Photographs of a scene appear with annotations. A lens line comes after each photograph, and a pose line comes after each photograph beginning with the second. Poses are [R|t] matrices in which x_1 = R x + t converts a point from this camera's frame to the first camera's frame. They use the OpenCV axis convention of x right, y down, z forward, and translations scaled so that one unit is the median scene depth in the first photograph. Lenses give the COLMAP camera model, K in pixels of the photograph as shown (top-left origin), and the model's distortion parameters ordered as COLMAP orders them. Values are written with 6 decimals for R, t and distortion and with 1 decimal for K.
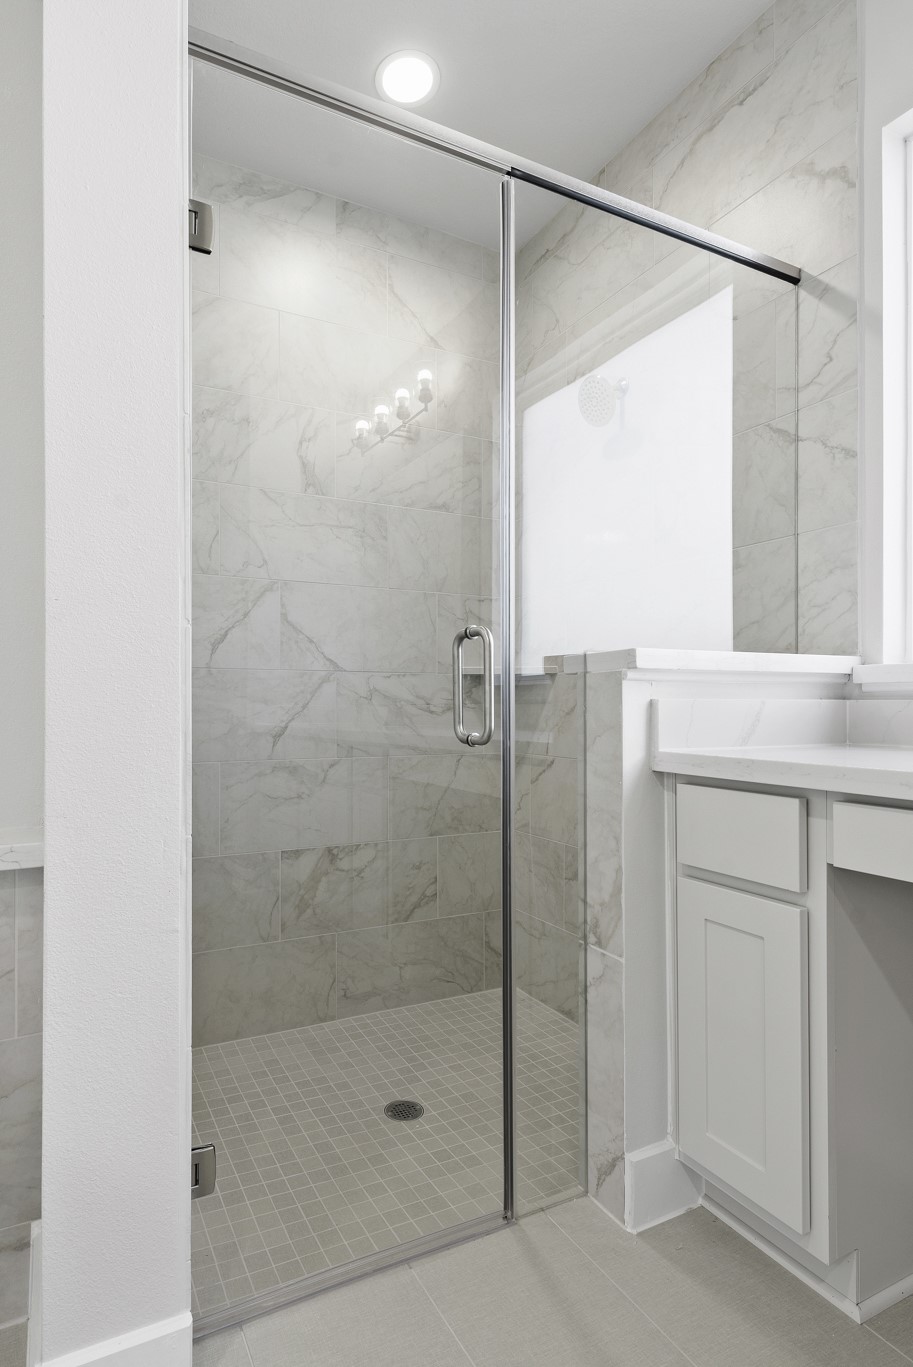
lens RADIAL K [[727.7, 0, 383.3], [0, 727.7, 698.4], [0, 0, 1]] dist [0.011818, -0.002226]
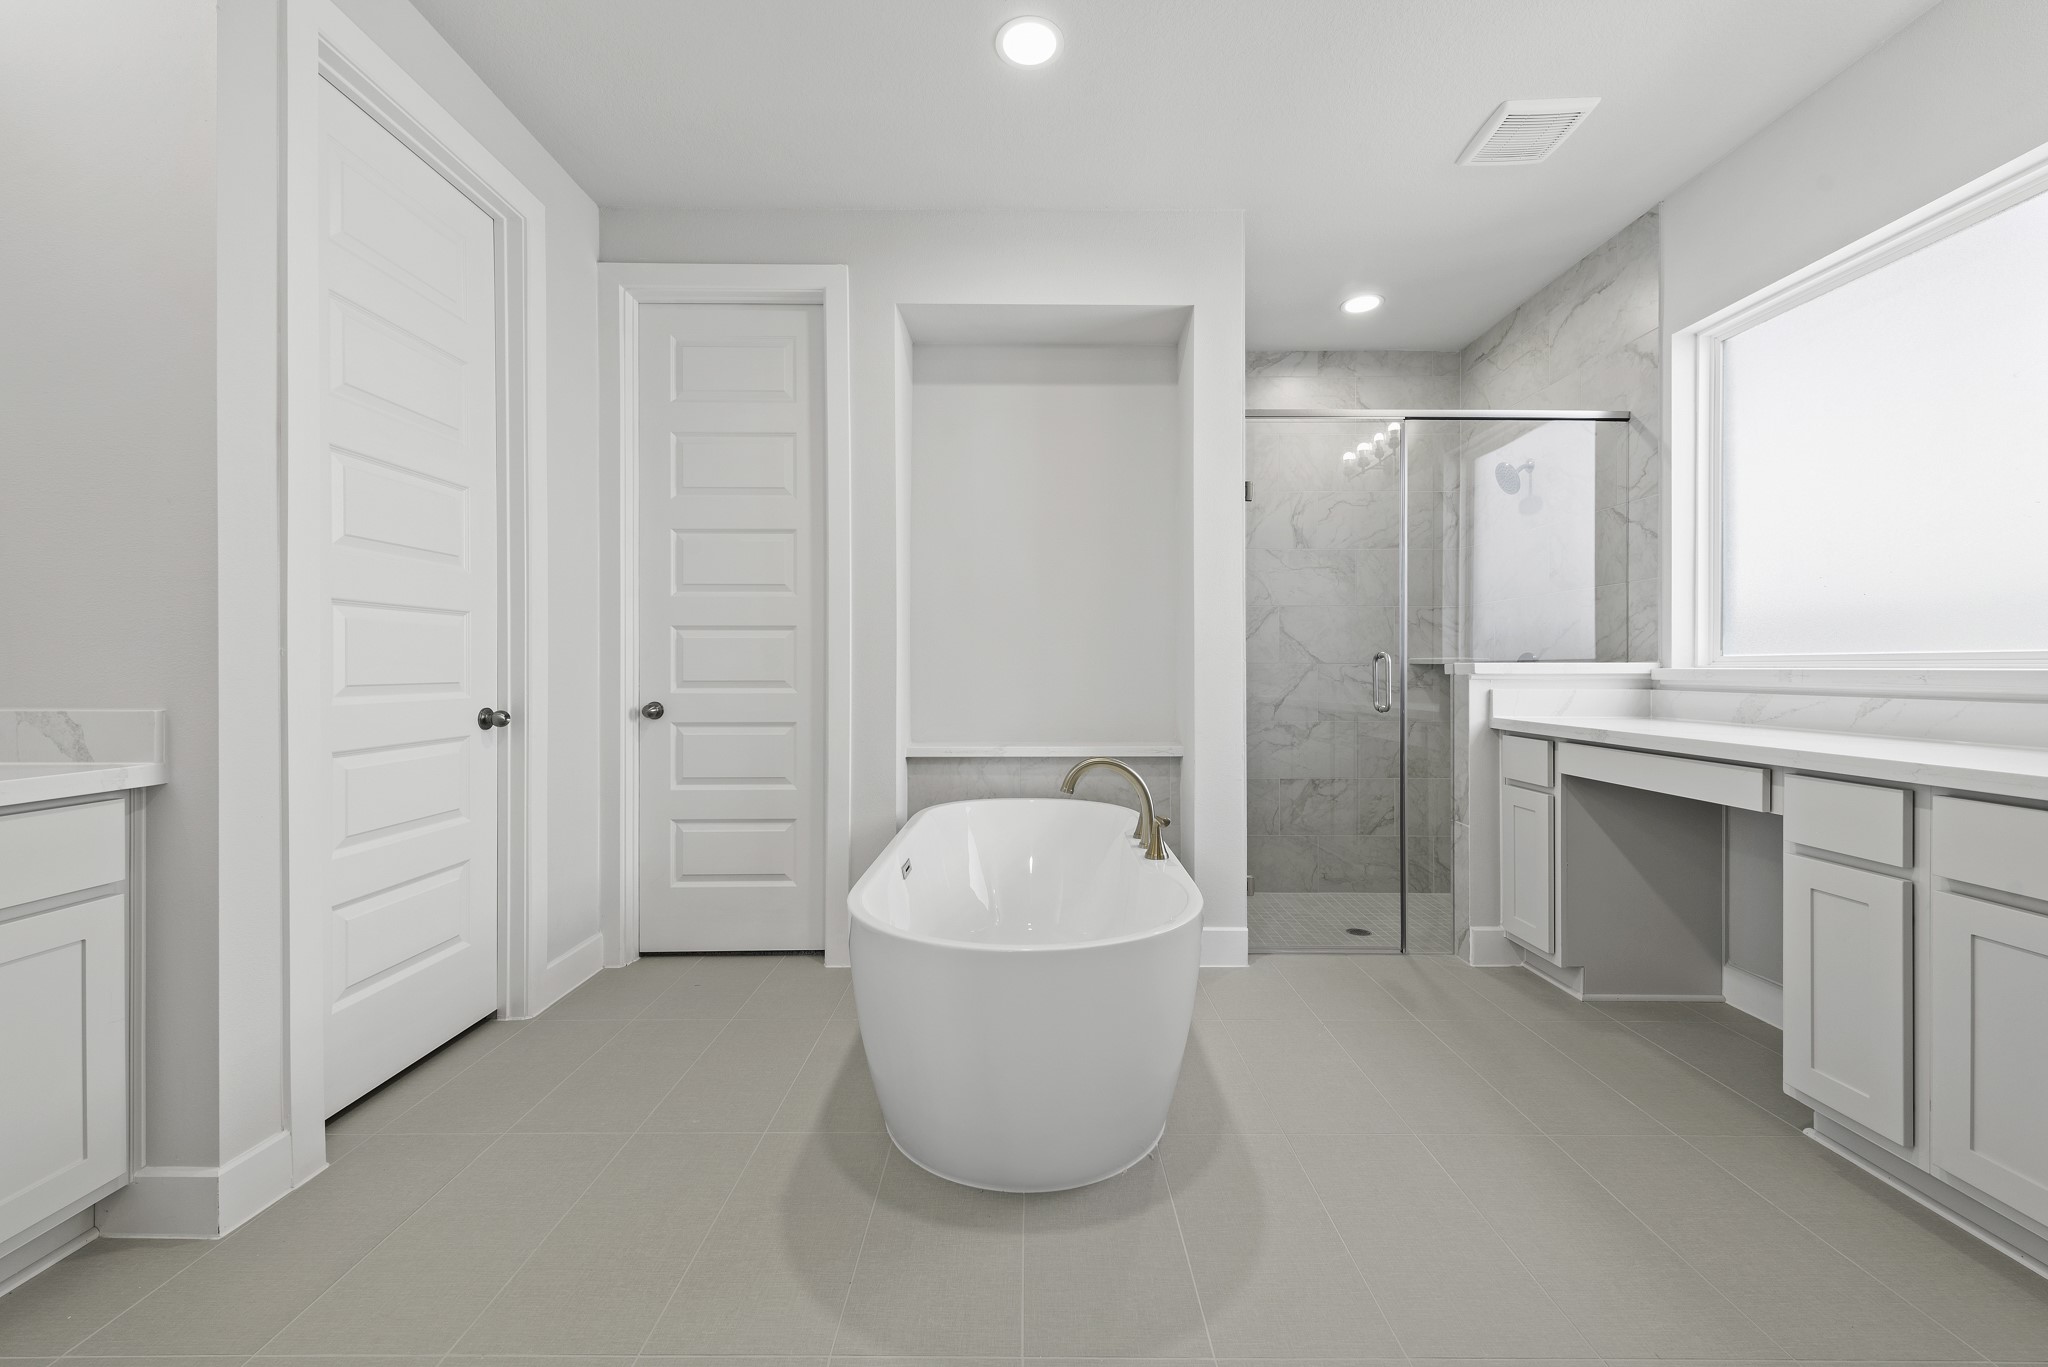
lens RADIAL K [[805.6, 0, 1026.1], [0, 805.6, 668.5], [0, 0, 1]] dist [0.010590, -0.001979]
pose [[0.905357, 0.000151, -0.424652, 0.146408], [0.002949, 0.999974, 0.006643, -0.059096], [0.424642, -0.007266, 0.905332, -1.157687]]
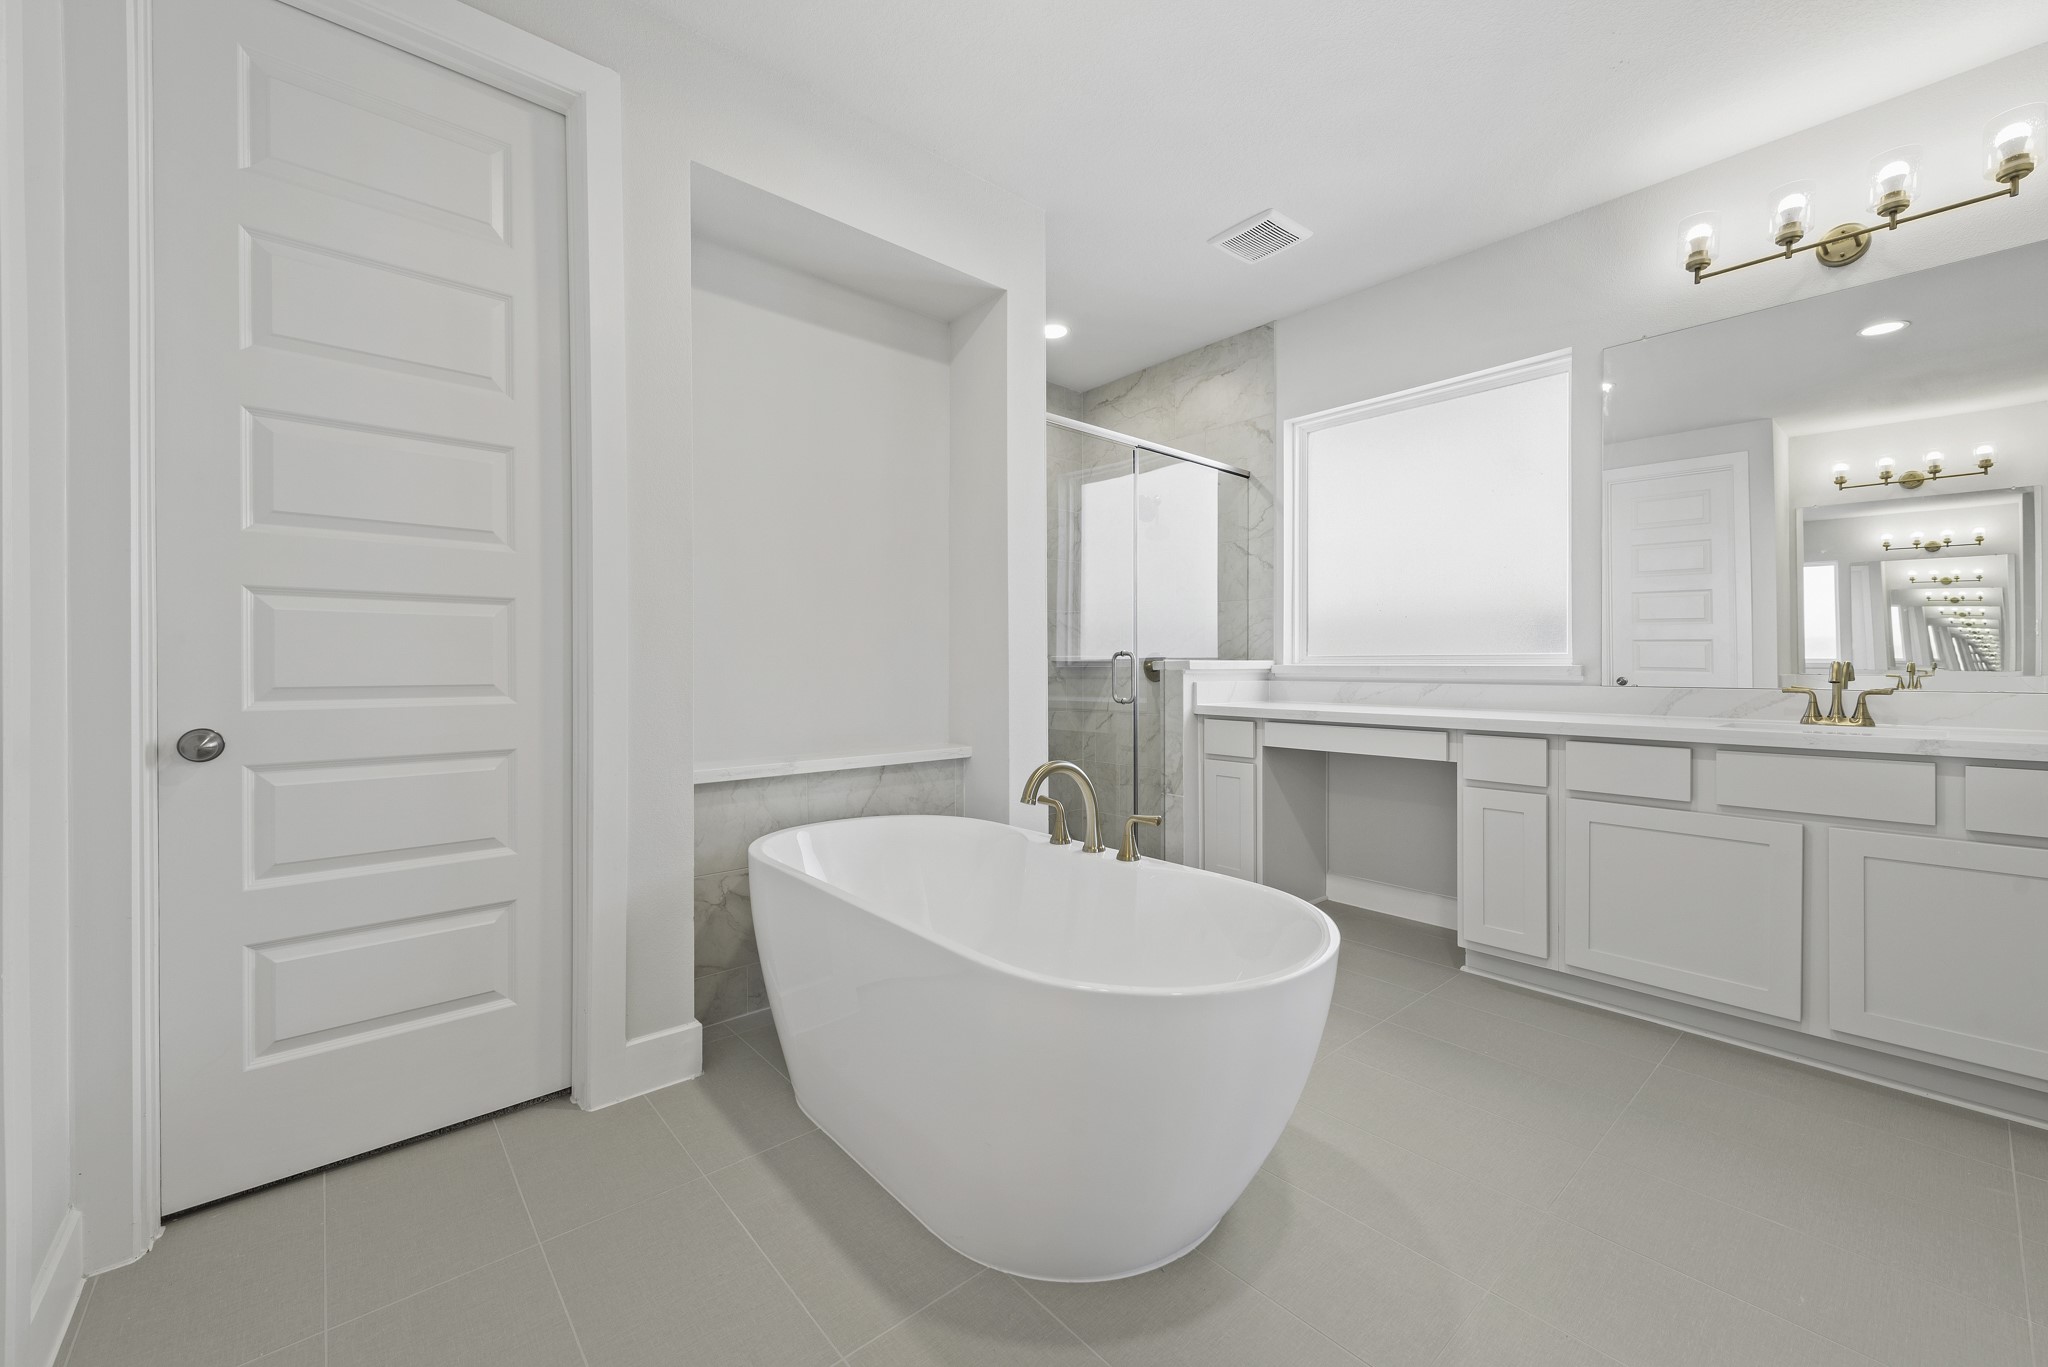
lens RADIAL K [[805.6, 0, 1030.8], [0, 805.6, 668.9], [0, 0, 1]] dist [0.010590, -0.001979]
pose [[0.960380, -0.001952, 0.278687, -0.688664], [-0.001117, 0.999941, 0.010851, -0.056525], [-0.278691, -0.010732, 0.960321, -1.065156]]
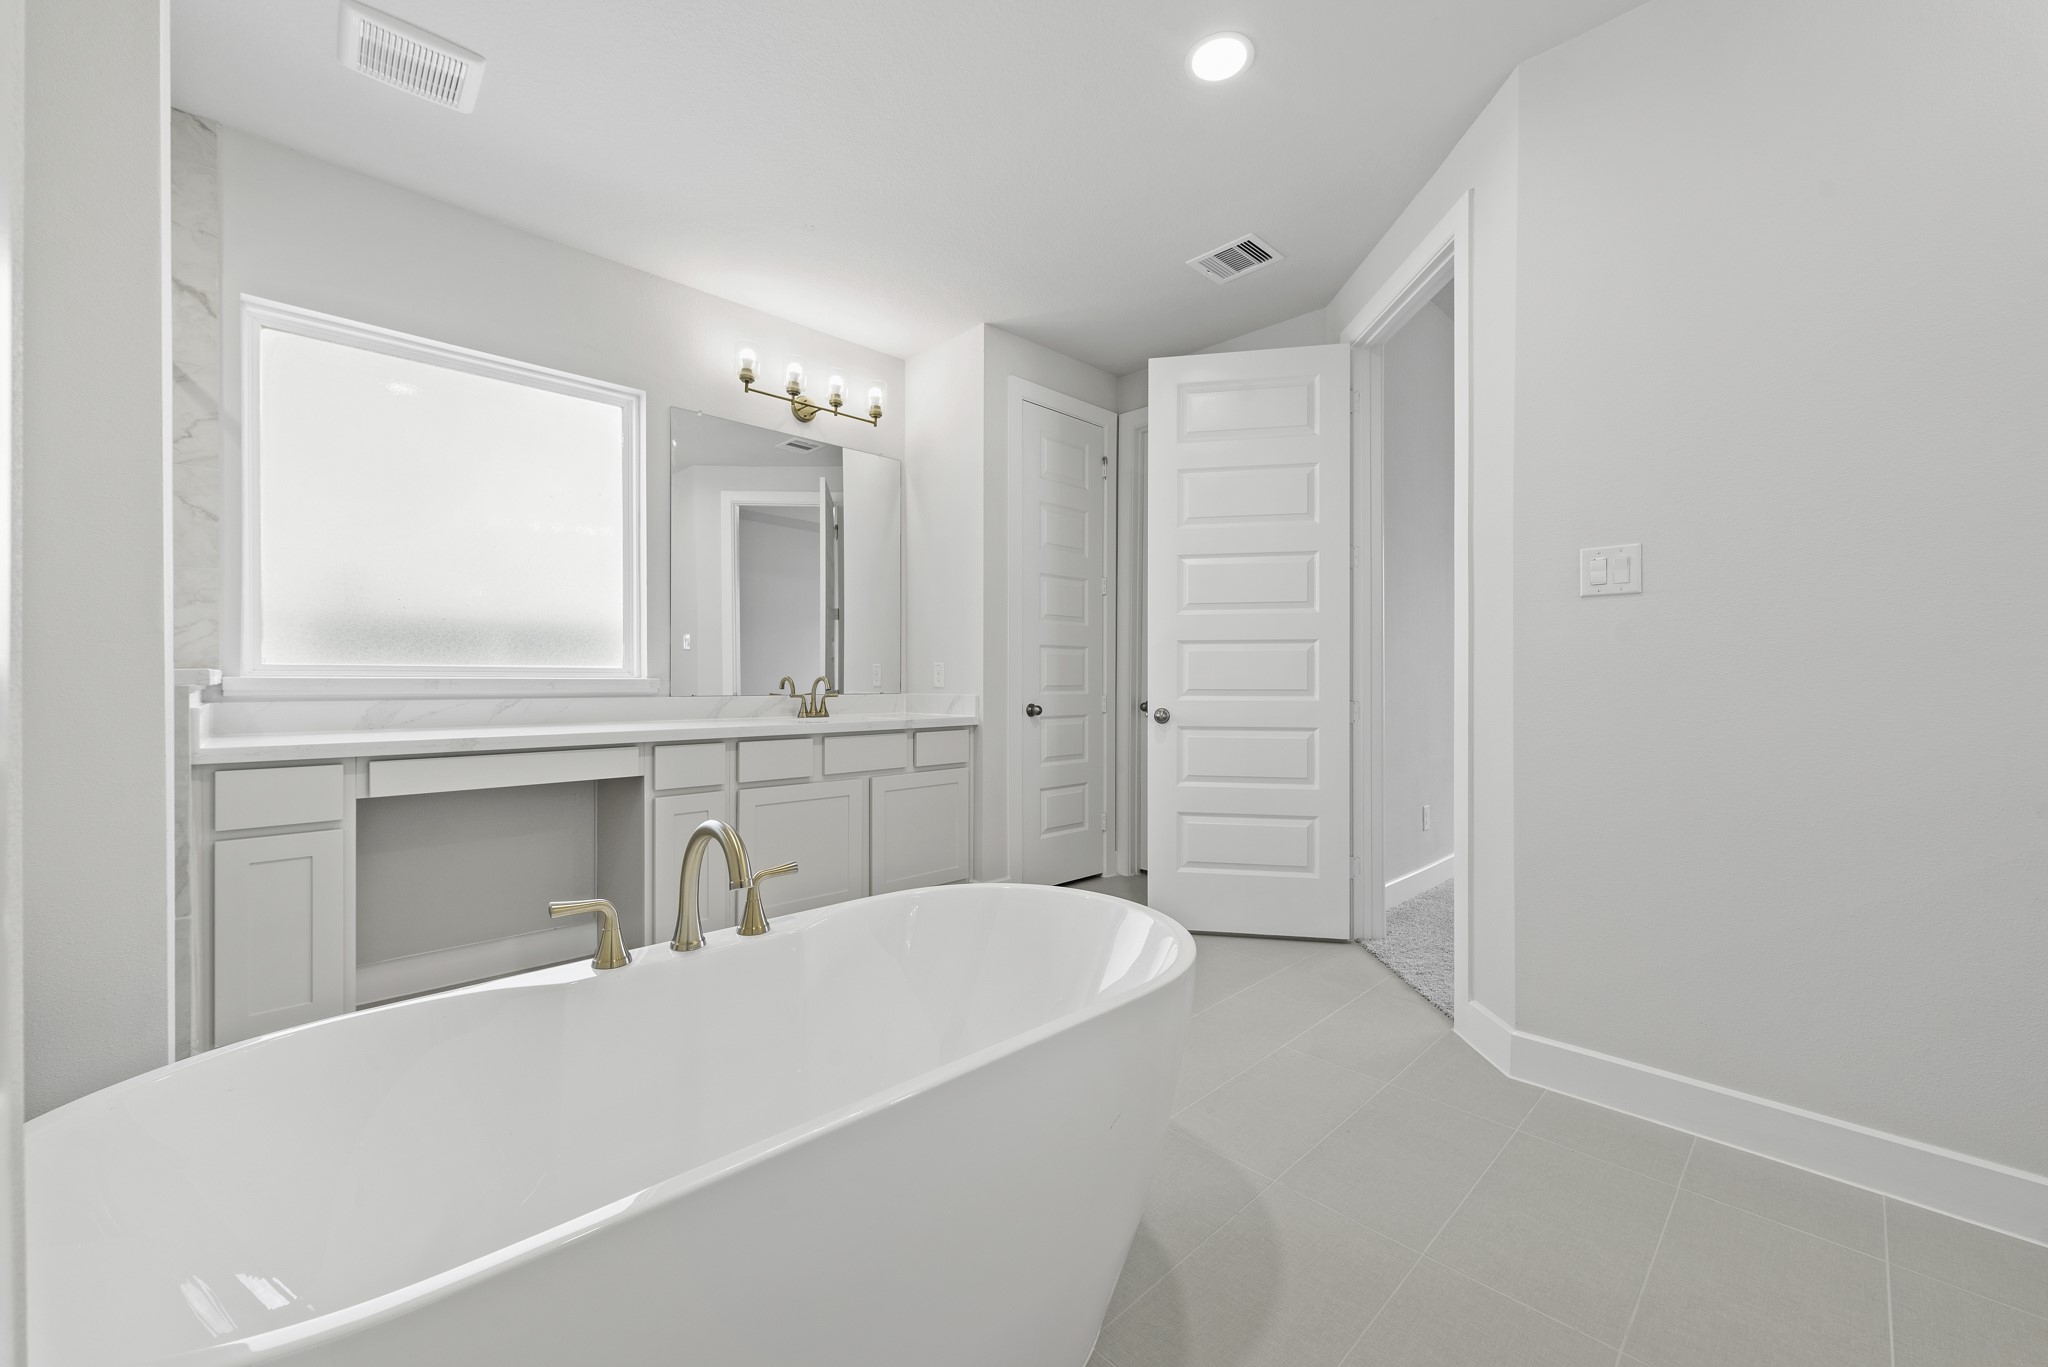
lens RADIAL K [[805.6, 0, 1016.9], [0, 805.6, 678.8], [0, 0, 1]] dist [0.010590, -0.001979]
pose [[-0.320903, -0.001970, 0.947110, -1.202870], [-0.009543, 0.999954, -0.001153, -0.052669], [-0.947064, -0.009408, -0.320907, 0.087845]]
